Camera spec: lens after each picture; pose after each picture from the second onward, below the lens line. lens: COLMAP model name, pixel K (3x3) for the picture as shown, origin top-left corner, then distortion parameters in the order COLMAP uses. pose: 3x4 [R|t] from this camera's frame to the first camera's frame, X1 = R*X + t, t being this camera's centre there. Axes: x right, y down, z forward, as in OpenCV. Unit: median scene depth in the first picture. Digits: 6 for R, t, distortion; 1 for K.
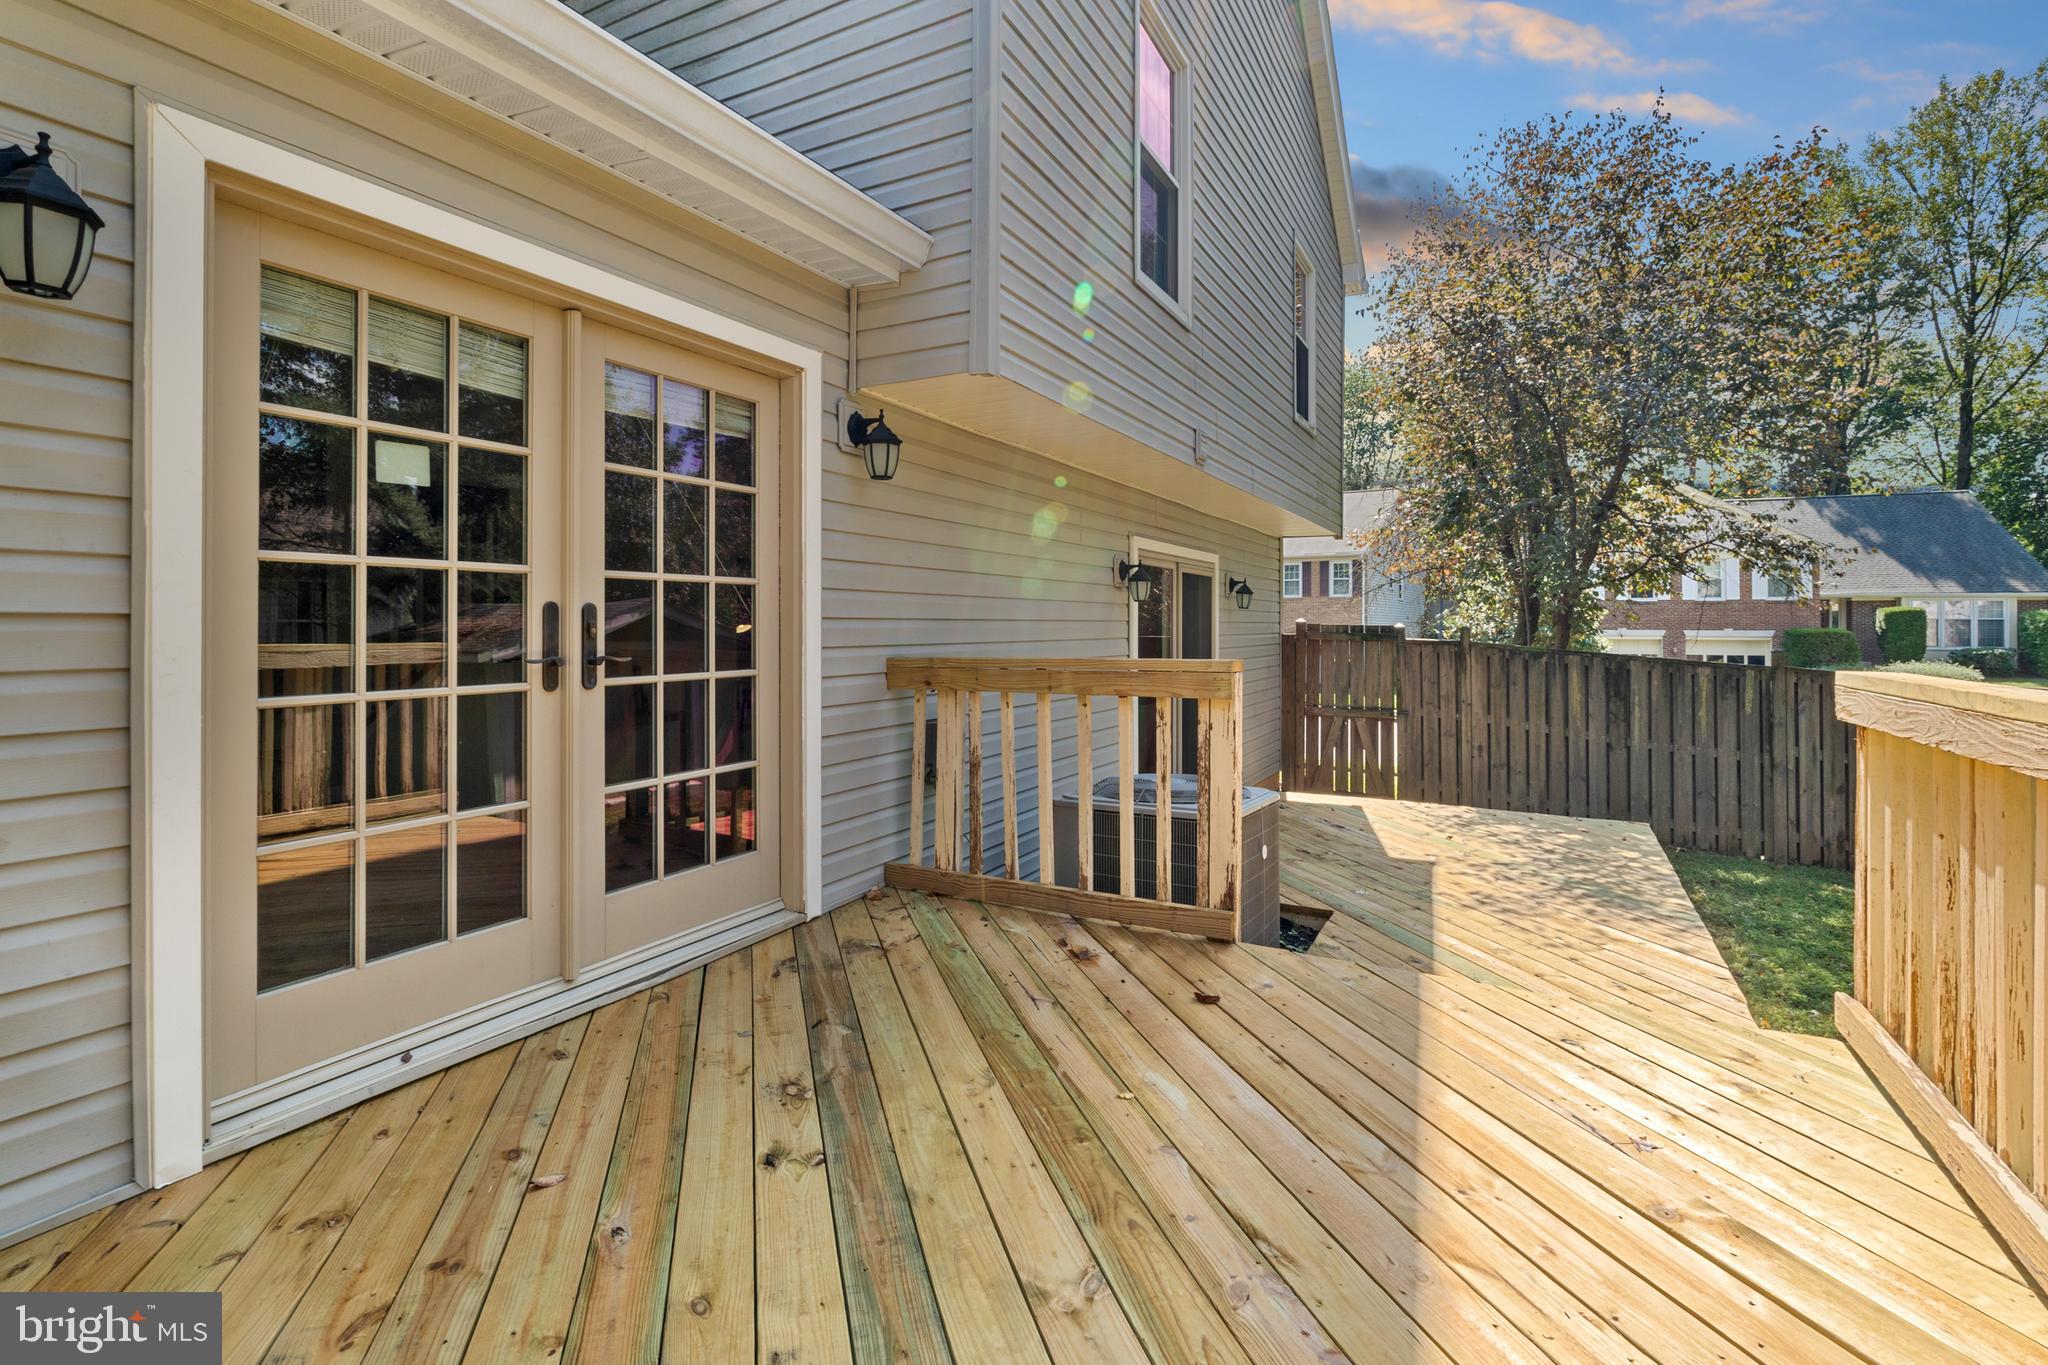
lens RADIAL K [[930.3, 0, 1011.4], [0, 930.3, 616.7], [0, 0, 1]] dist [-0.007594, 0.000283]
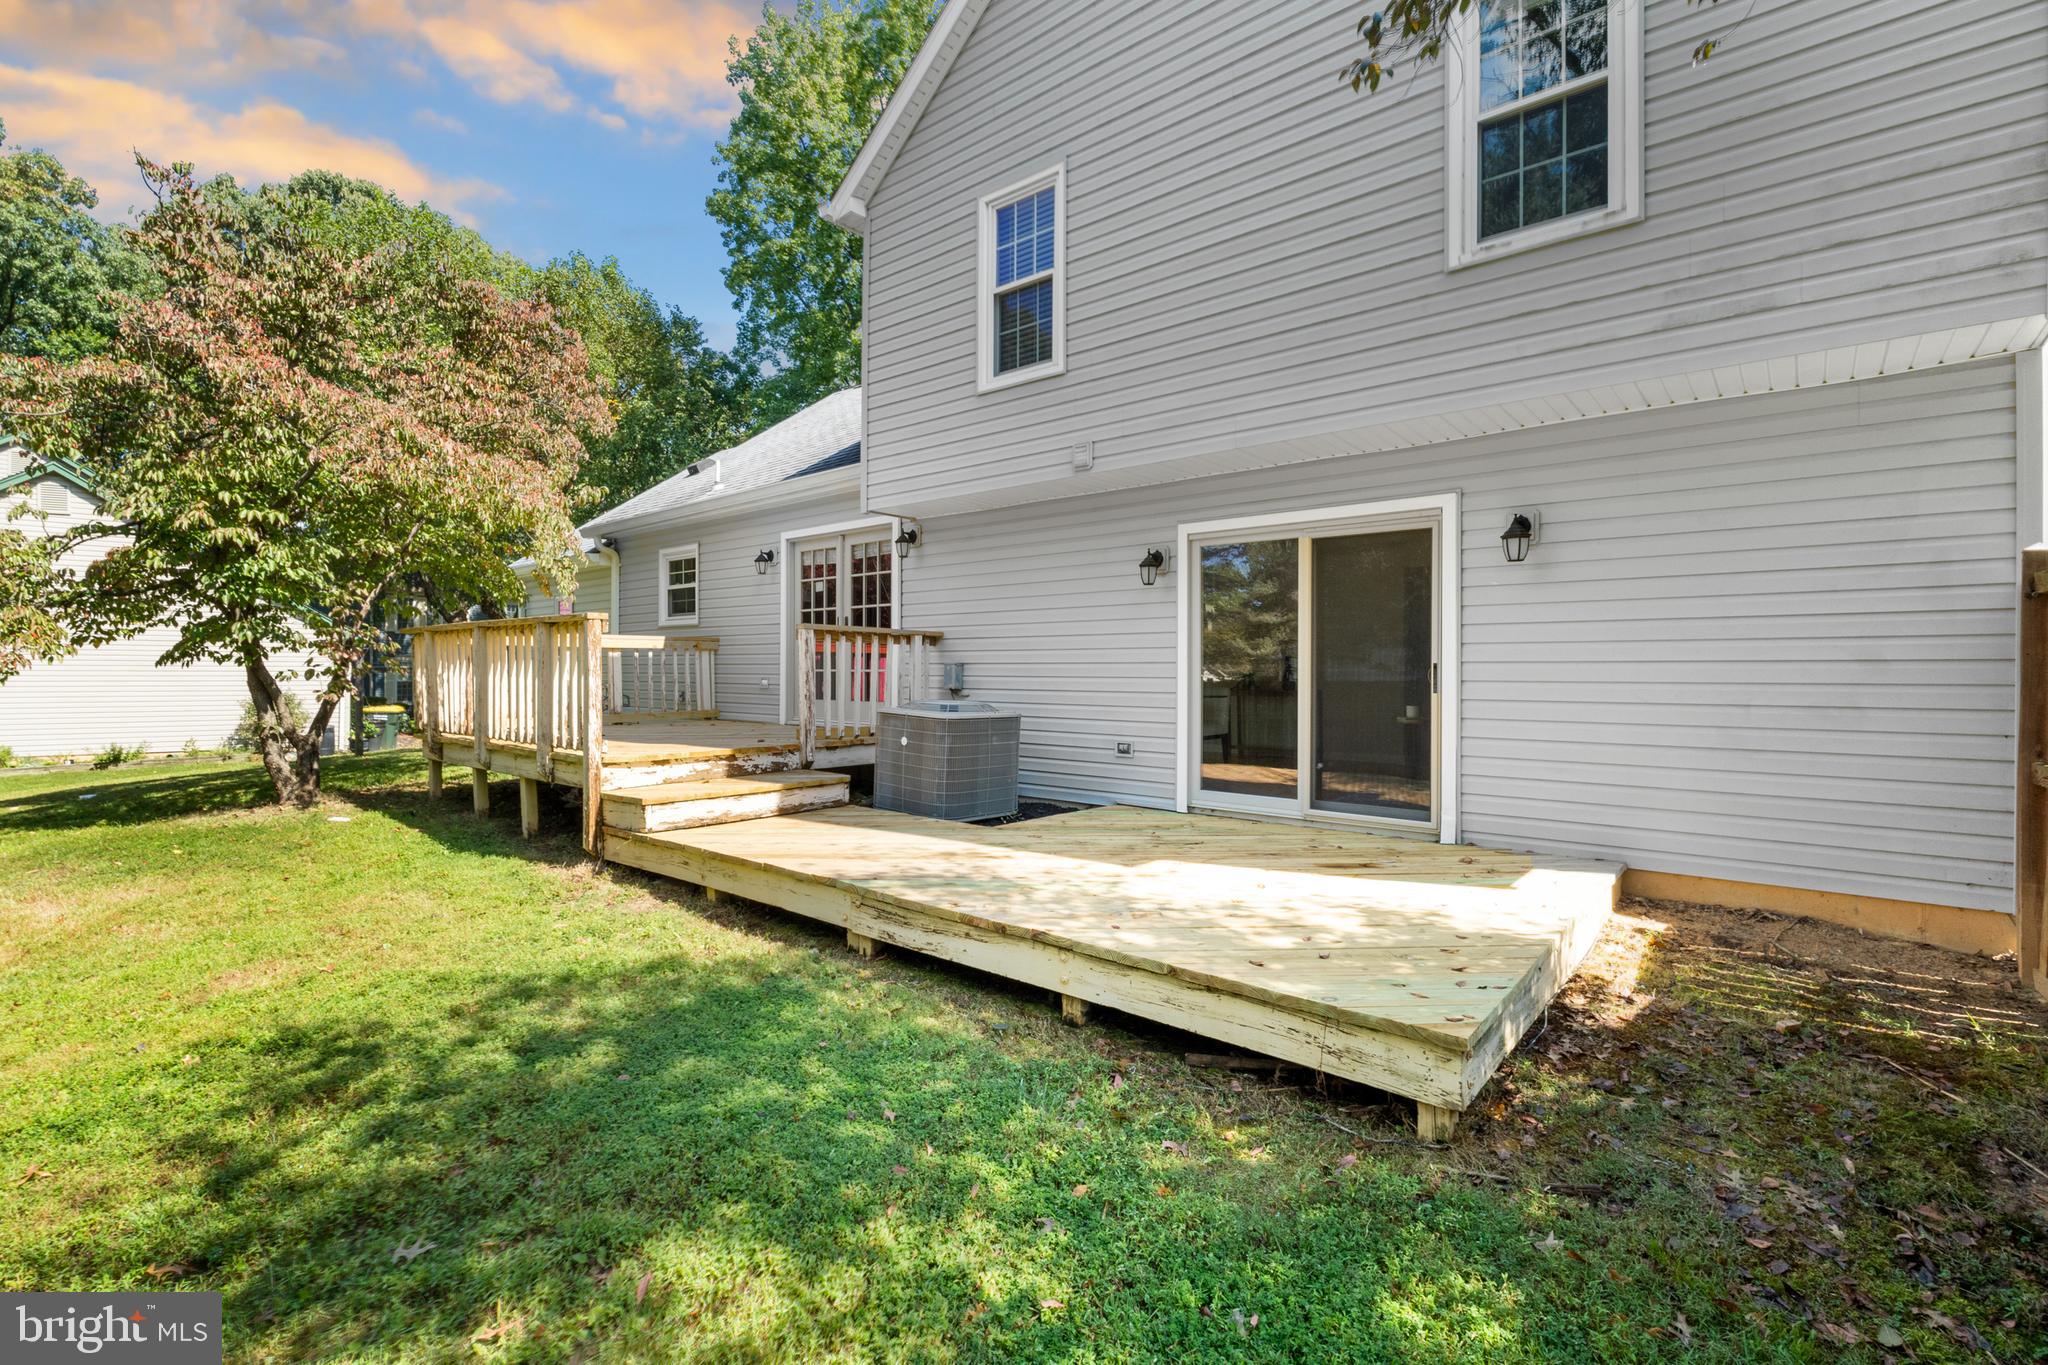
lens RADIAL K [[921.5, 0, 1049.2], [0, 921.5, 671.3], [0, 0, 1]] dist [-0.003344, -0.000224]
pose [[-0.186752, -0.001823, -0.982405, 2.278954], [0.002274, 0.999995, -0.002288, 0.164311], [0.982404, -0.002661, -0.186747, 1.937729]]
